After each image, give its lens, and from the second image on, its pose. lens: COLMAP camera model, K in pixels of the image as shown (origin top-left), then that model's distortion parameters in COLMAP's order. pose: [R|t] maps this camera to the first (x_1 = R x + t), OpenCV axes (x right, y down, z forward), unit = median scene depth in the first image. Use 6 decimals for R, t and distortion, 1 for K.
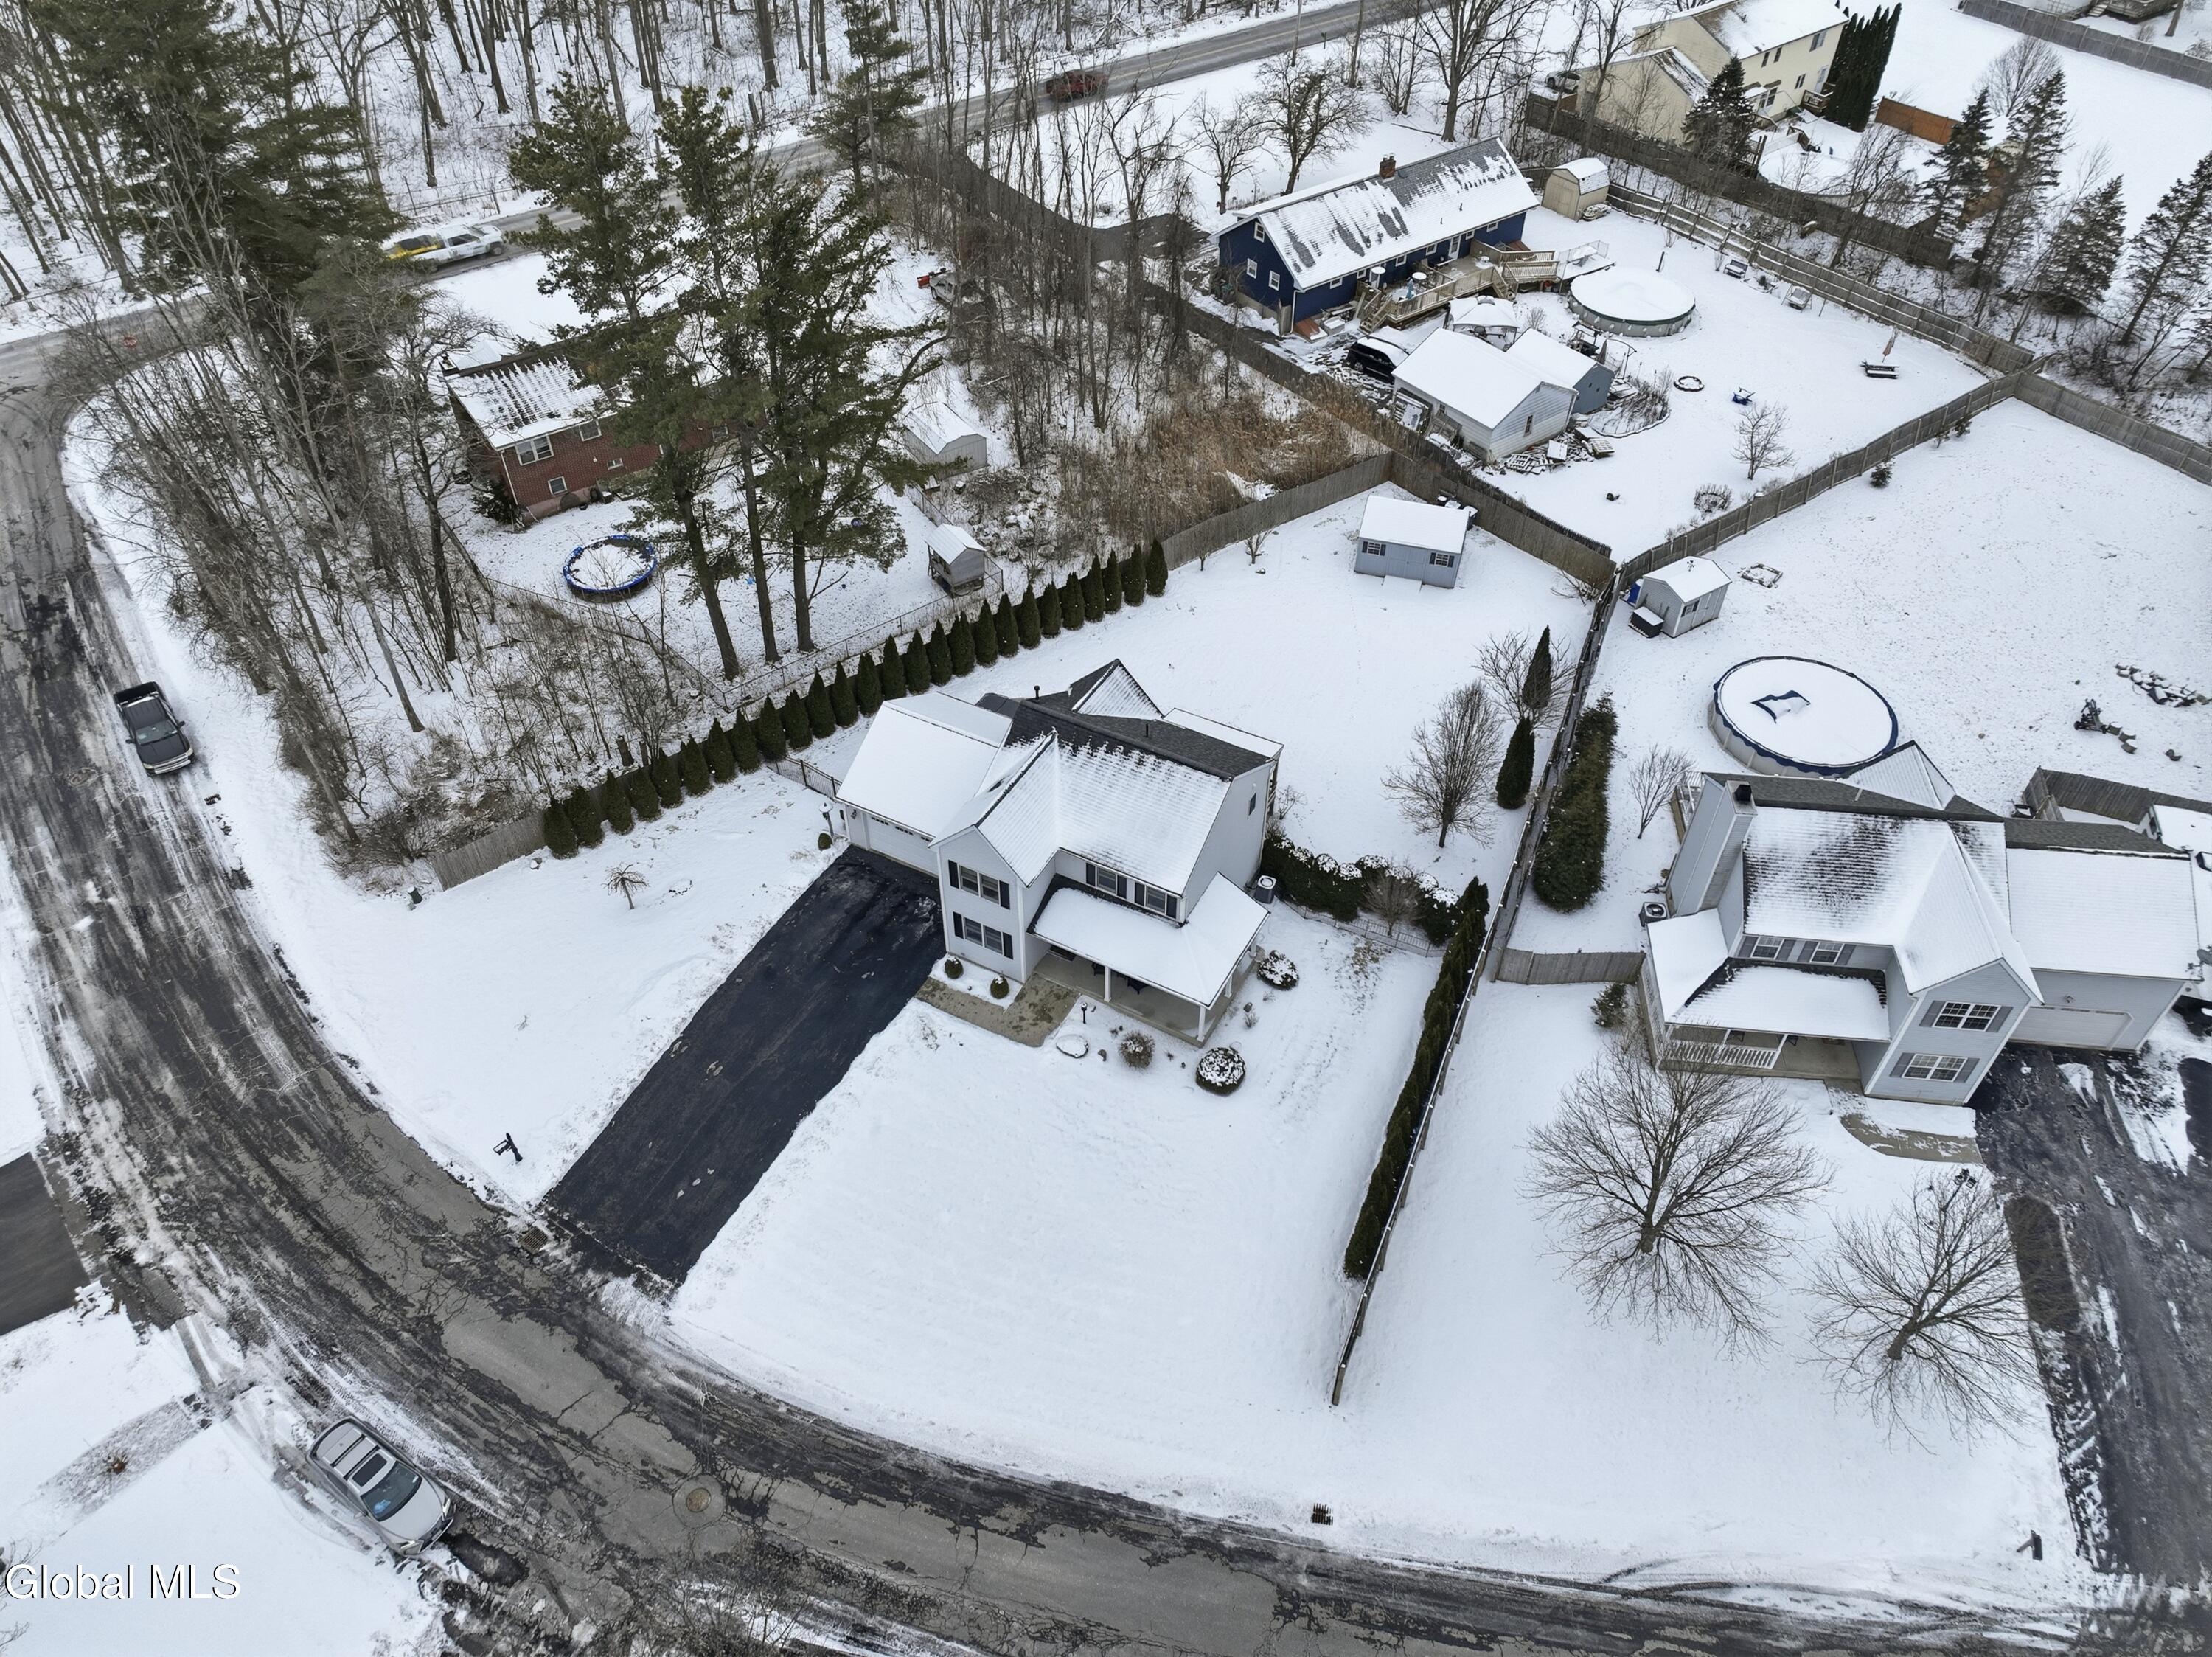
lens RADIAL K [[1557.9, 0, 1094.4], [0, 1557.9, 821.4], [0, 0, 1]] dist [-0.000656, 0.013949]
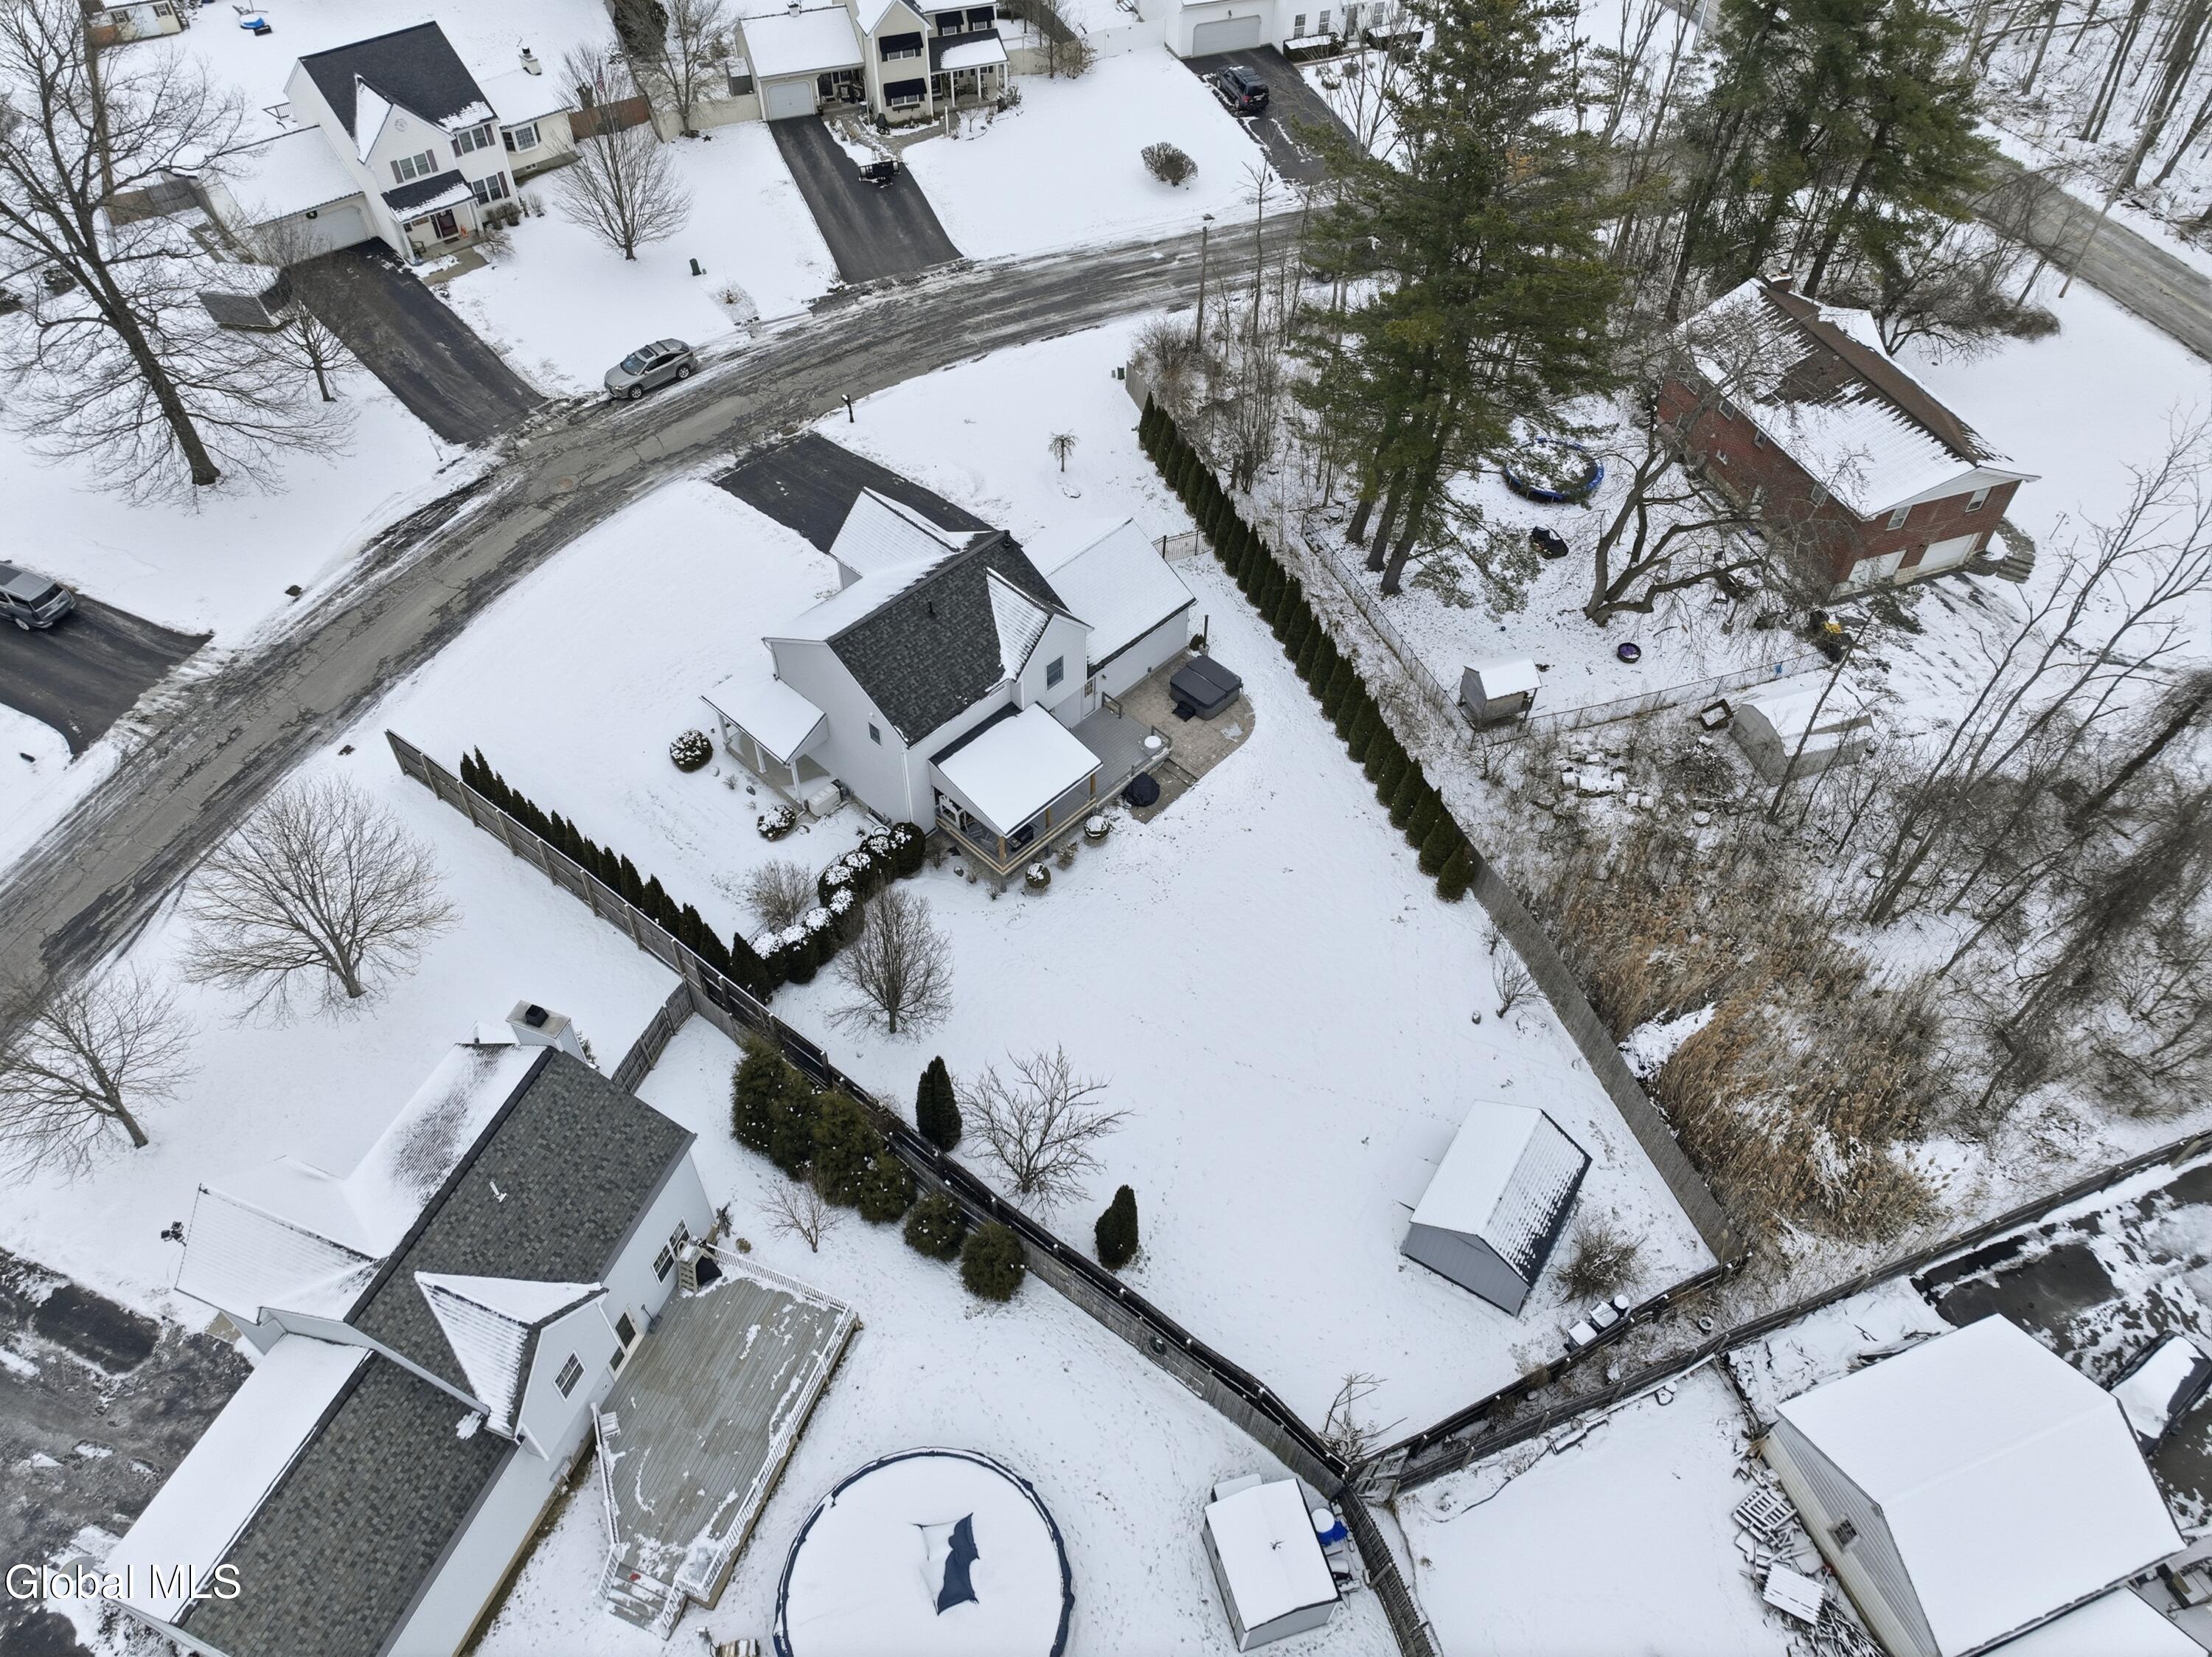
lens RADIAL K [[1553.3, 0, 1087.7], [0, 1553.3, 827.8], [0, 0, 1]] dist [0.011443, 0.007545]
pose [[-0.265364, 0.724389, -0.636272, 0.748403], [-0.674037, 0.332483, 0.659643, -0.741464], [0.689388, 0.603917, 0.400036, 0.777073]]
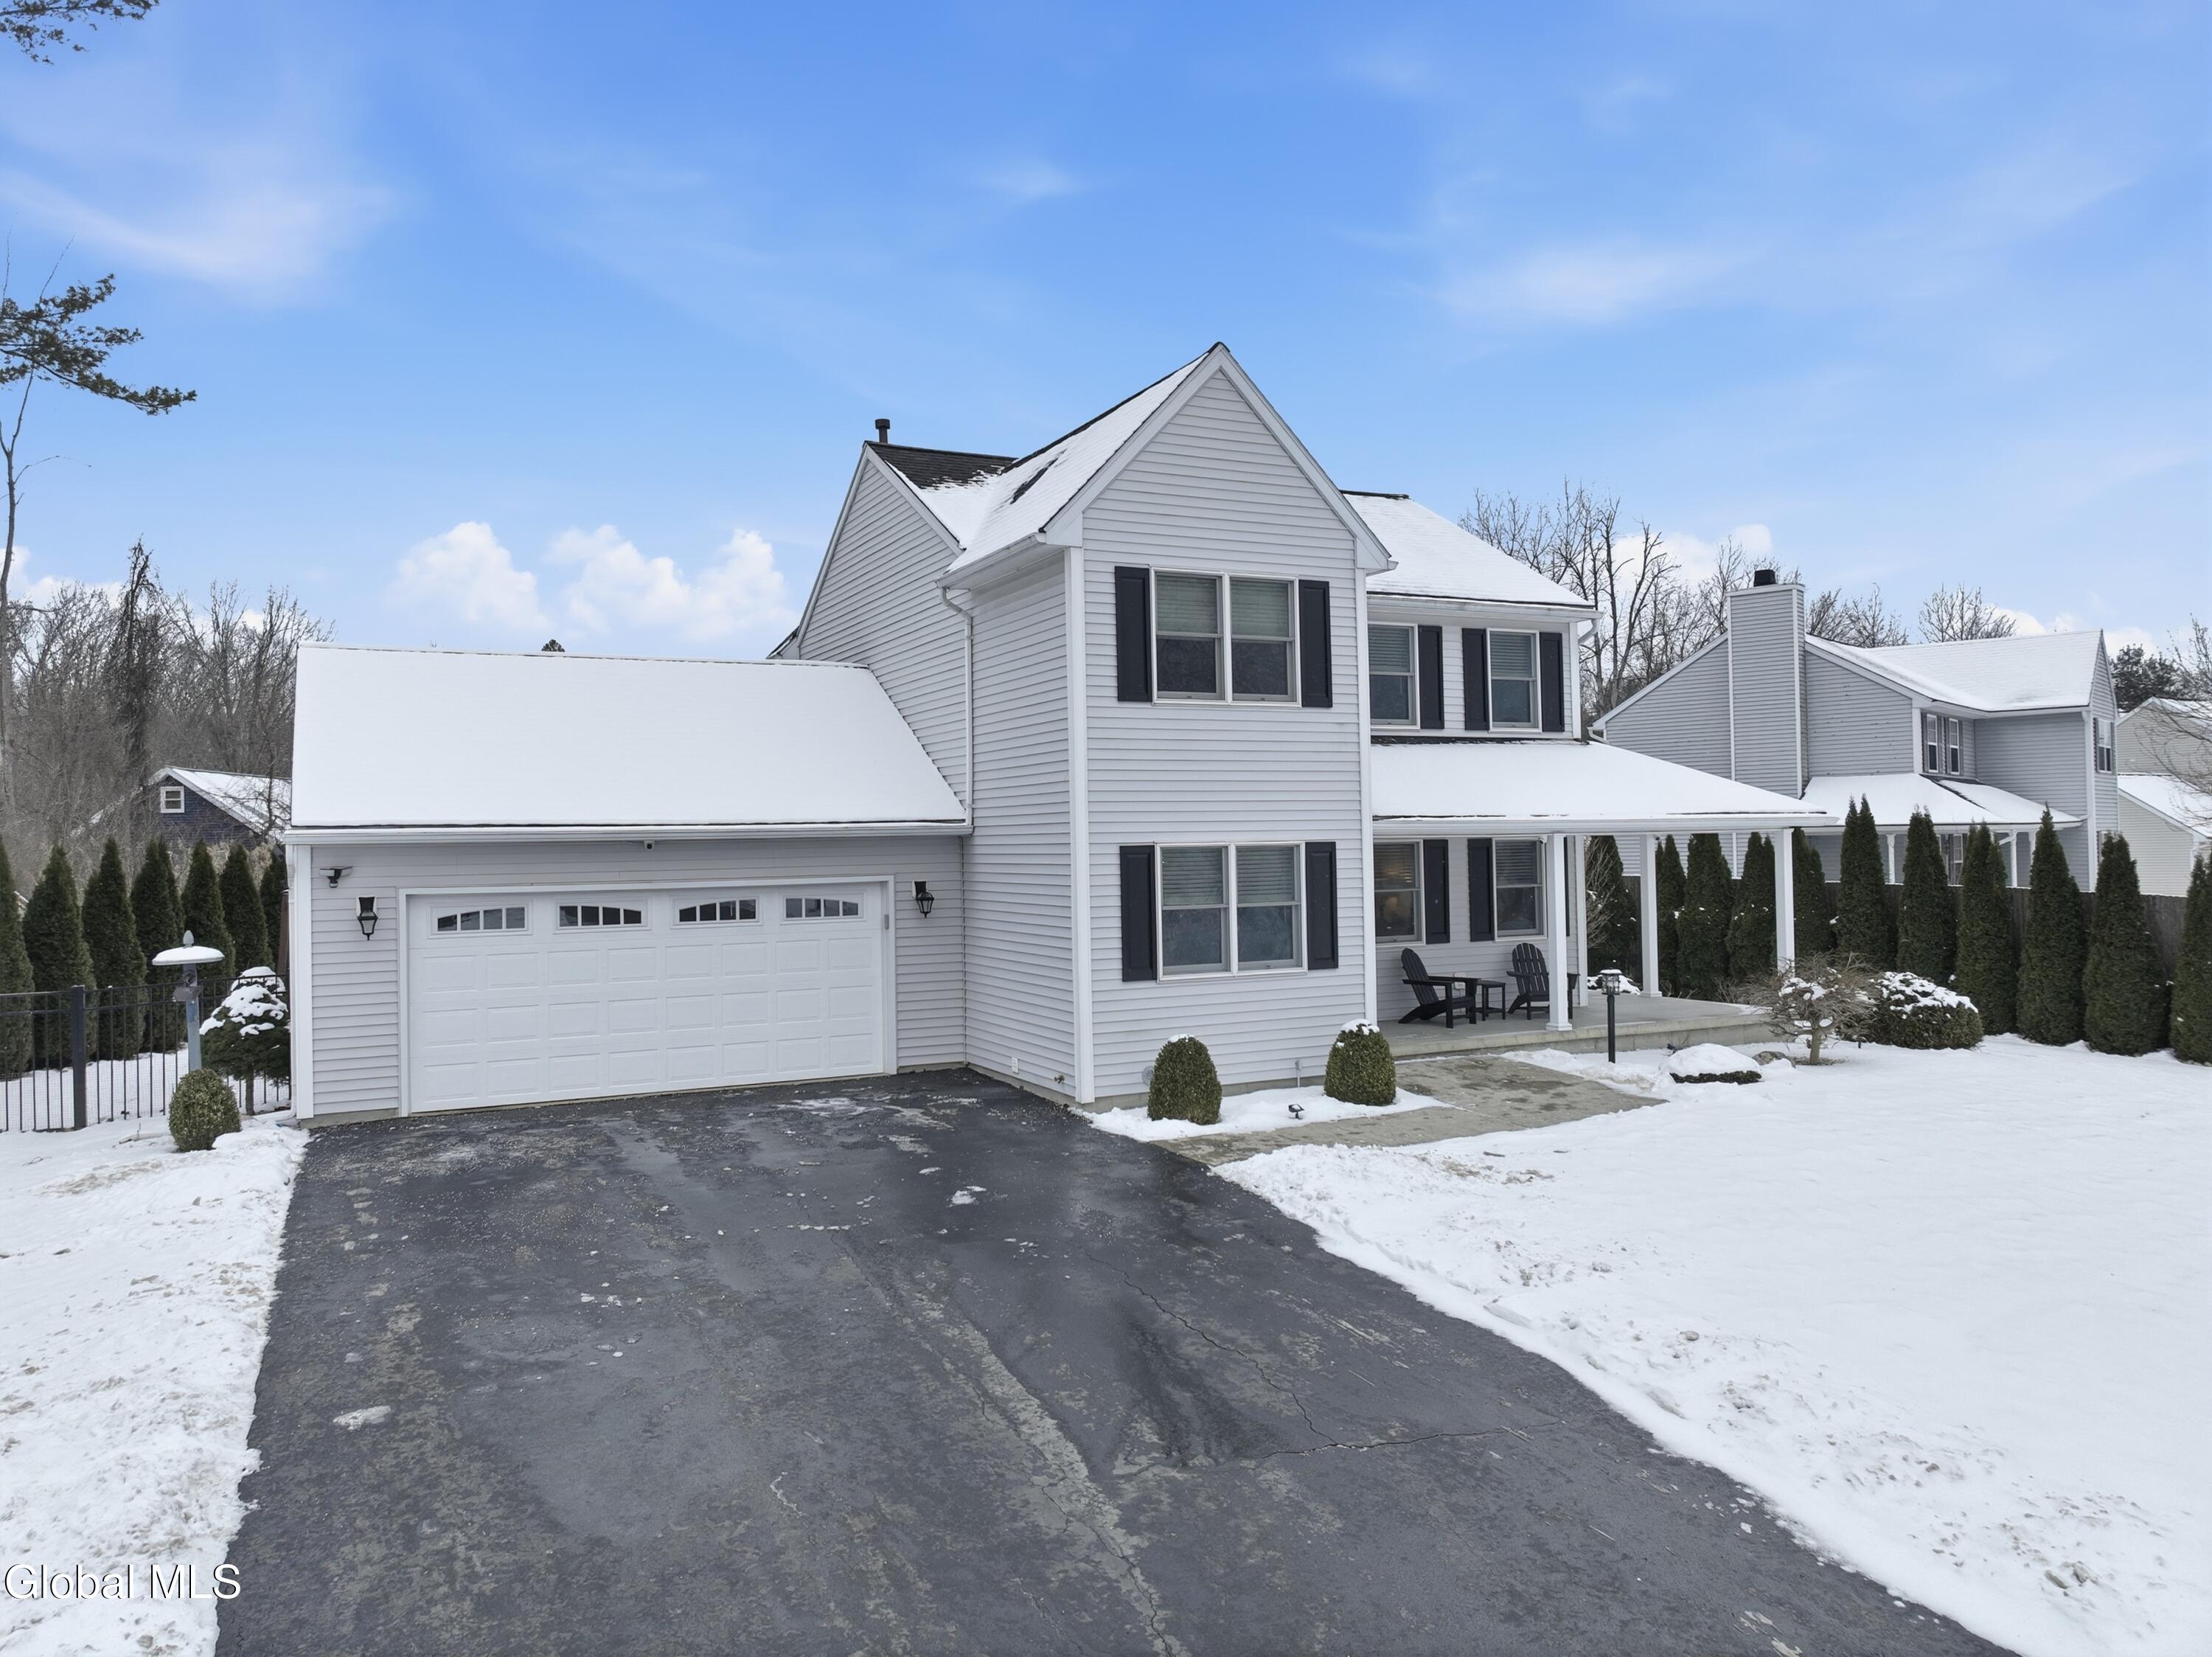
lens RADIAL K [[1557.9, 0, 1094.4], [0, 1557.9, 821.4], [0, 0, 1]] dist [-0.000656, 0.013949]
pose [[0.577914, 0.004335, 0.816086, -0.322656], [0.580596, 0.700563, -0.414873, 0.169300], [-0.573518, 0.713577, 0.402349, 0.936887]]
